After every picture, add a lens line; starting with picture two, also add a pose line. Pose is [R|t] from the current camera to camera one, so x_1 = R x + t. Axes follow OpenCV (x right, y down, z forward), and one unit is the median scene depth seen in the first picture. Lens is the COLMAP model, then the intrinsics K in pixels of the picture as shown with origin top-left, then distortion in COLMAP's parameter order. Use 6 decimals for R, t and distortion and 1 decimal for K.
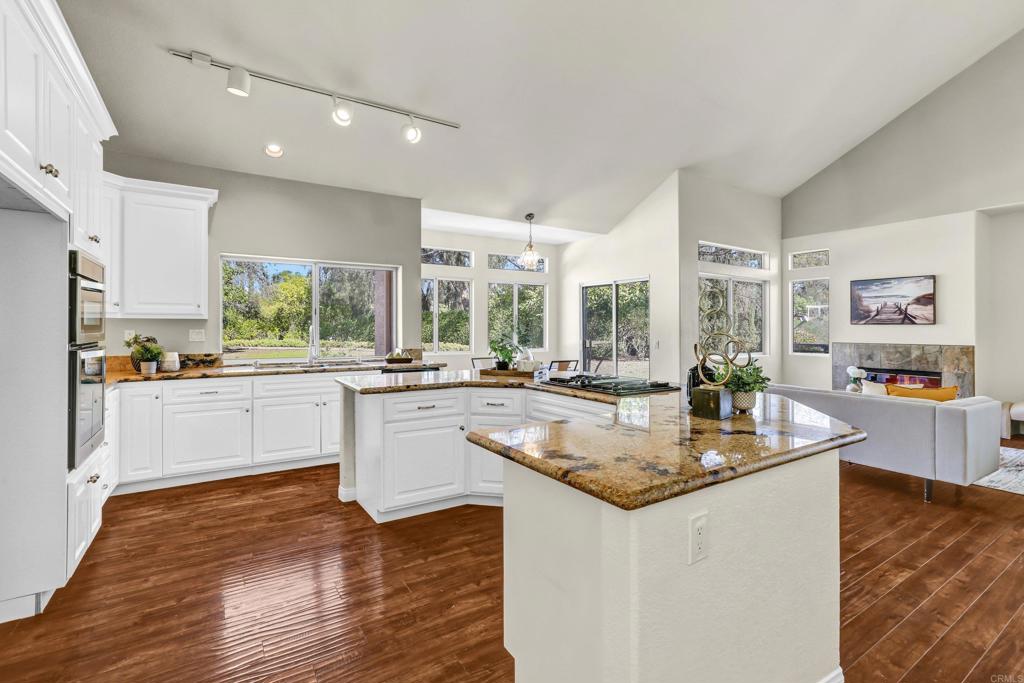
lens RADIAL K [[470.5, 0, 512.1], [0, 470.5, 336.7], [0, 0, 1]] dist [-0.016985, 0.001264]
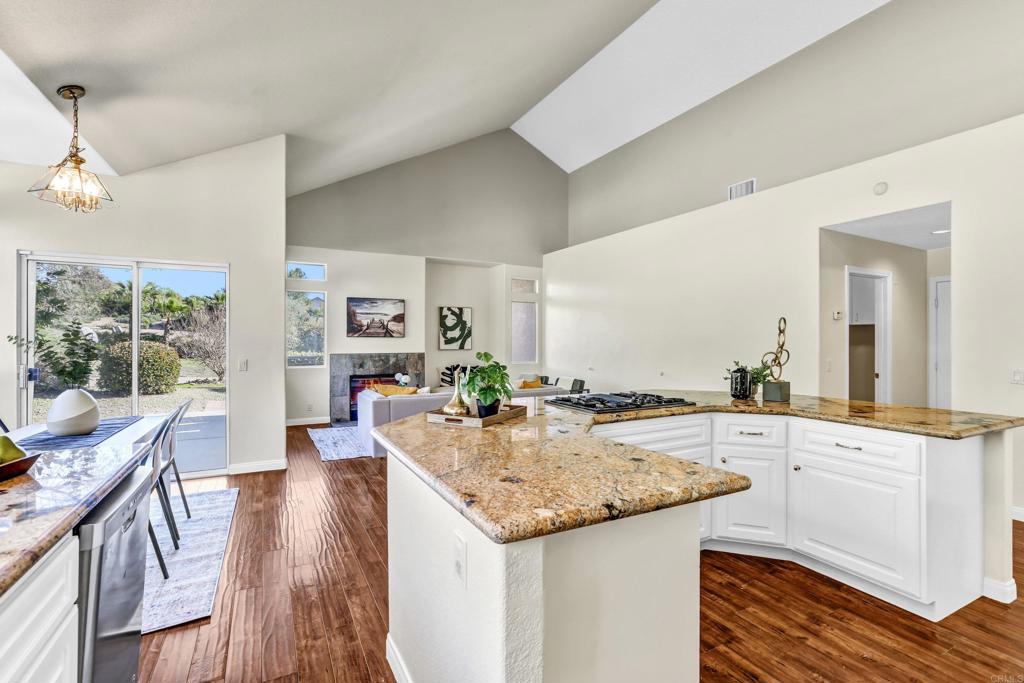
lens RADIAL K [[470.5, 0, 509.3], [0, 470.5, 342.2], [0, 0, 1]] dist [-0.016985, 0.001264]
pose [[0.089892, 0.000631, 0.995951, -0.365314], [0.023213, 0.999727, -0.002728, -0.002153], [-0.995681, 0.023365, 0.089853, 0.557803]]
